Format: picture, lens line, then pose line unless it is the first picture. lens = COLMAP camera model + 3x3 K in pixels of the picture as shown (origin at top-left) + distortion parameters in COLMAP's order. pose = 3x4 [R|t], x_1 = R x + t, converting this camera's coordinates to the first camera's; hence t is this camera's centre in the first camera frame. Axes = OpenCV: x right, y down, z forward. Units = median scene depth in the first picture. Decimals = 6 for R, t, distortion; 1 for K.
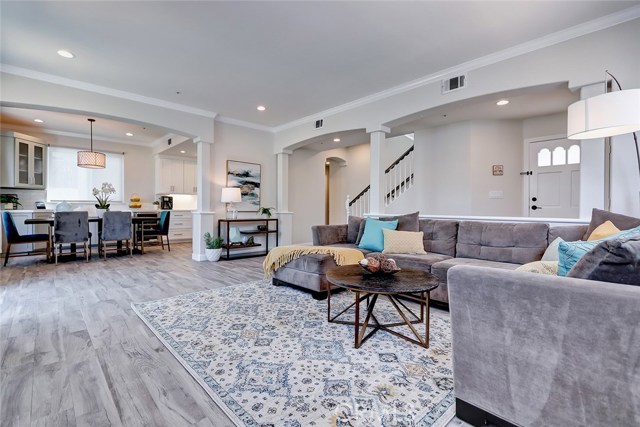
lens RADIAL K [[292.9, 0, 314.4], [0, 292.9, 208.7], [0, 0, 1]] dist [0.000043, -0.000502]
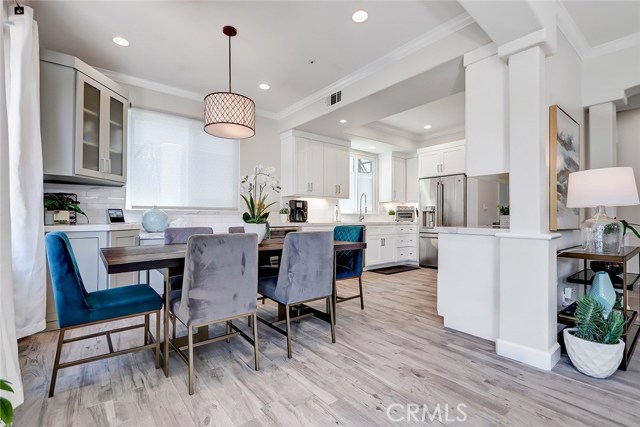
lens RADIAL K [[294.1, 0, 317.3], [0, 294.1, 213.7], [0, 0, 1]] dist [-0.000477, -0.001321]
pose [[0.996462, -0.001189, -0.084041, -0.716789], [-0.000203, 0.999863, -0.016553, -0.007661], [0.084049, 0.016512, 0.996325, 0.678523]]
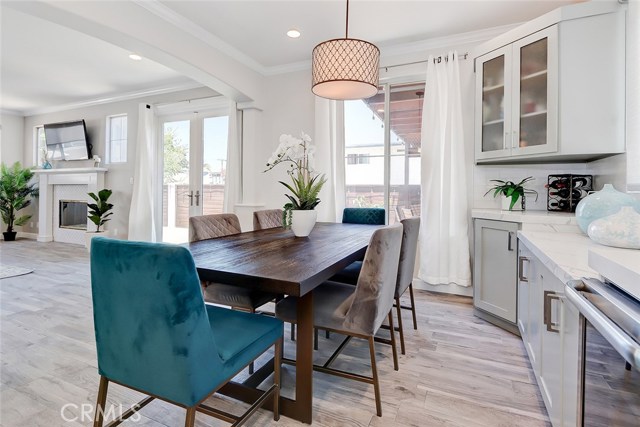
lens RADIAL K [[321.1, 0, 319.5], [0, 321.1, 190.6], [0, 0, 1]] dist [-0.000018, 0.000129]
pose [[-0.919193, -0.018807, -0.393358, -0.703039], [-0.018309, 0.999820, -0.005019, -0.026486], [0.393381, 0.002589, -0.919372, 1.652568]]
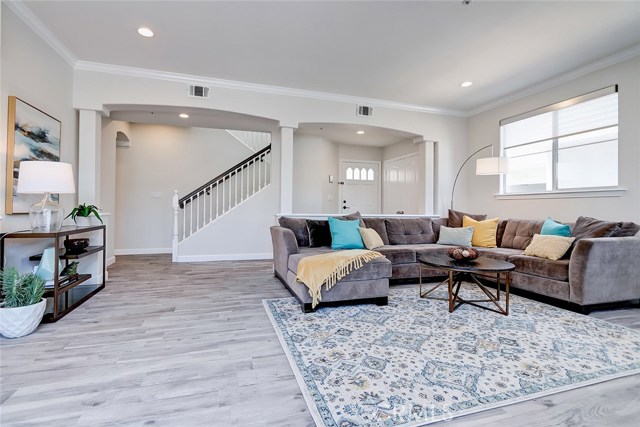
lens RADIAL K [[297.2, 0, 306.4], [0, 297.2, 207.0], [0, 0, 1]] dist [-0.002926, -0.001028]
pose [[0.445277, 0.004048, 0.895384, -0.599500], [-0.006813, 0.999976, -0.001133, -0.003985], [-0.895367, -0.005596, 0.445294, 0.494923]]
